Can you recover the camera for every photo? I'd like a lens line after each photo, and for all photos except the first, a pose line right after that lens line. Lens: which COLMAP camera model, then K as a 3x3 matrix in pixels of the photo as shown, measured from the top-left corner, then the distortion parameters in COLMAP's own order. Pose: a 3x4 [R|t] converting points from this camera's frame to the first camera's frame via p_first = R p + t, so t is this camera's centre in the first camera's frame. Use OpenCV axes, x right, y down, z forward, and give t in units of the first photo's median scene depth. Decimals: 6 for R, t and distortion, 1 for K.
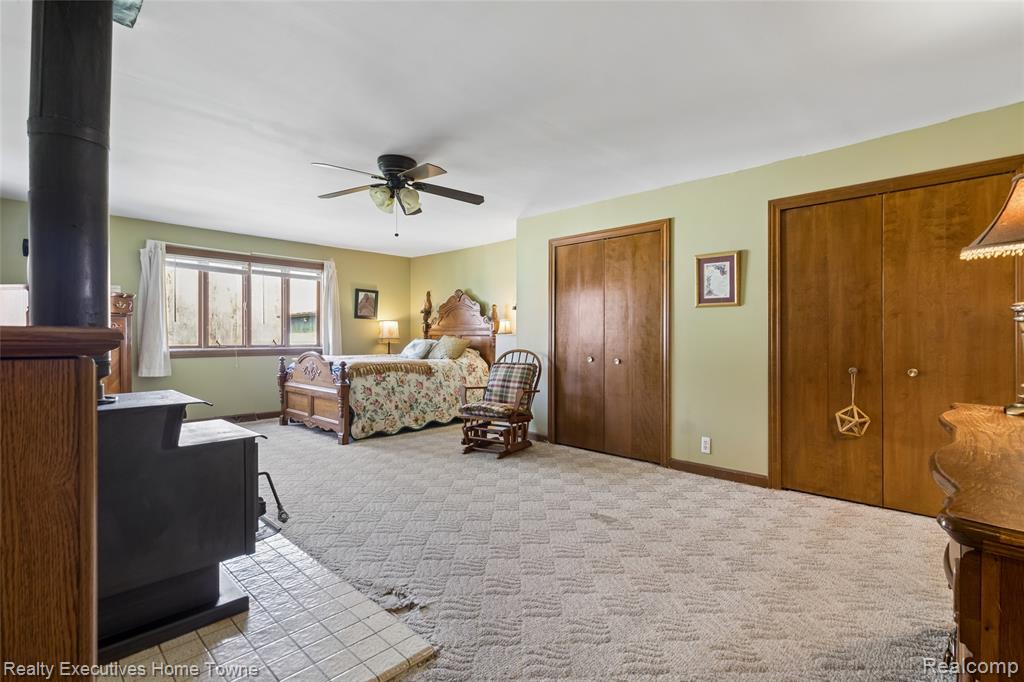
lens RADIAL K [[476.0, 0, 512.0], [0, 476.0, 341.0], [0, 0, 1]] dist [0.001128, 0.000315]
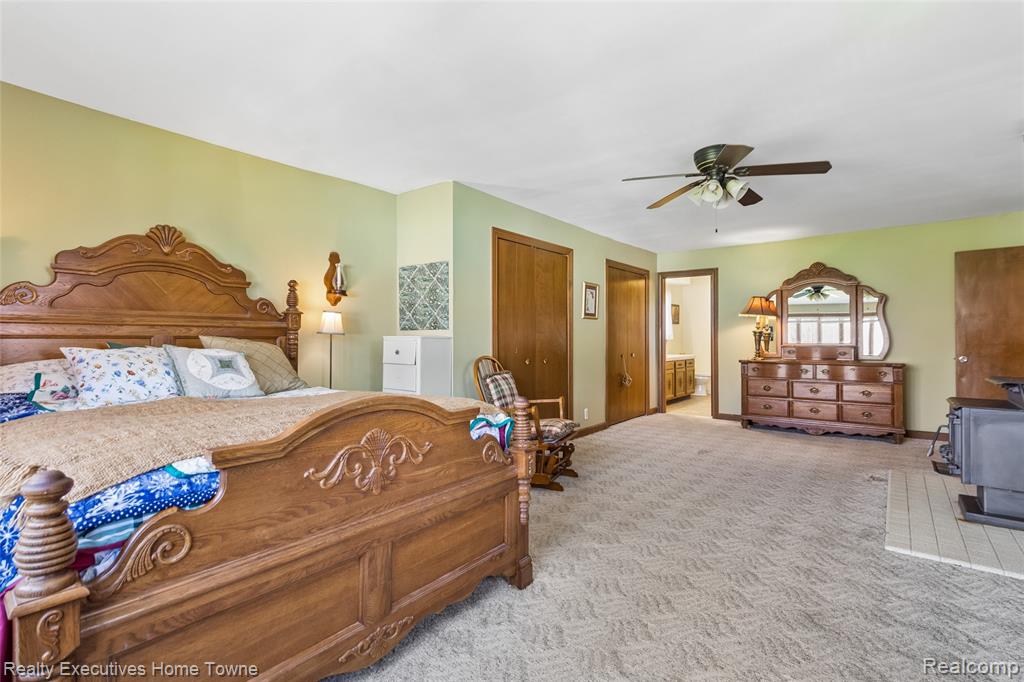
lens RADIAL K [[488.6, 0, 531.3], [0, 488.6, 334.7], [0, 0, 1]] dist [0.003156, 0.000623]
pose [[-0.121848, 0.004260, 0.992540, -0.785354], [0.002690, 0.999989, -0.003962, -0.012790], [-0.992545, 0.002187, -0.121858, 1.012175]]
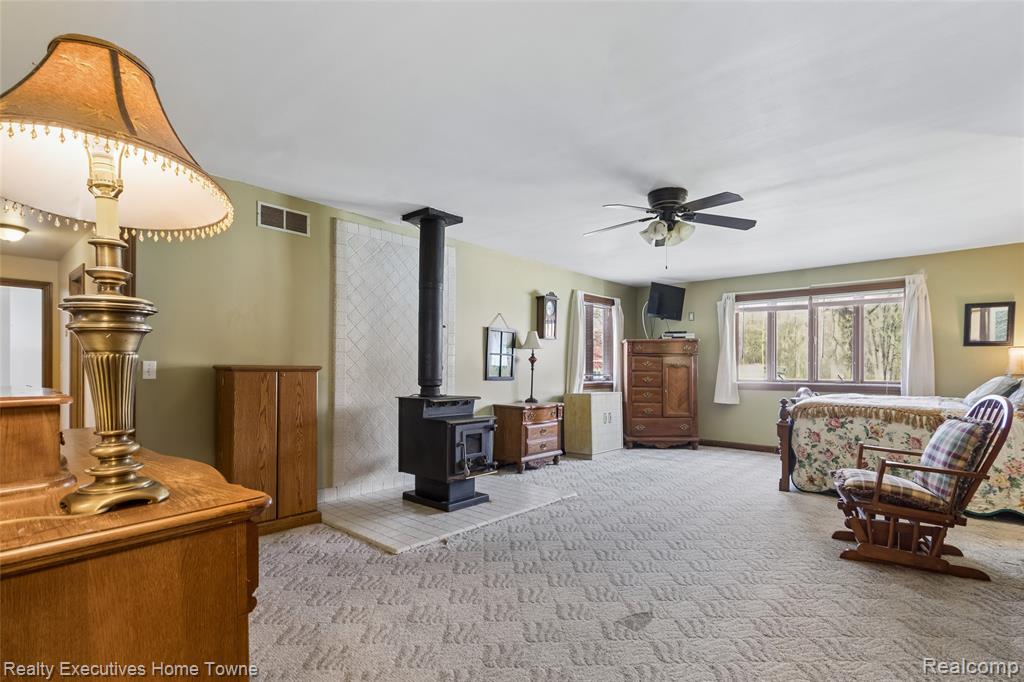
lens RADIAL K [[471.7, 0, 511.2], [0, 471.7, 372.4], [0, 0, 1]] dist [-0.000019, 0.000044]
pose [[0.049916, 0.003675, -0.998747, 0.506085], [-0.014185, 0.999895, 0.002971, -0.001670], [0.998653, 0.014019, 0.049963, 0.434305]]
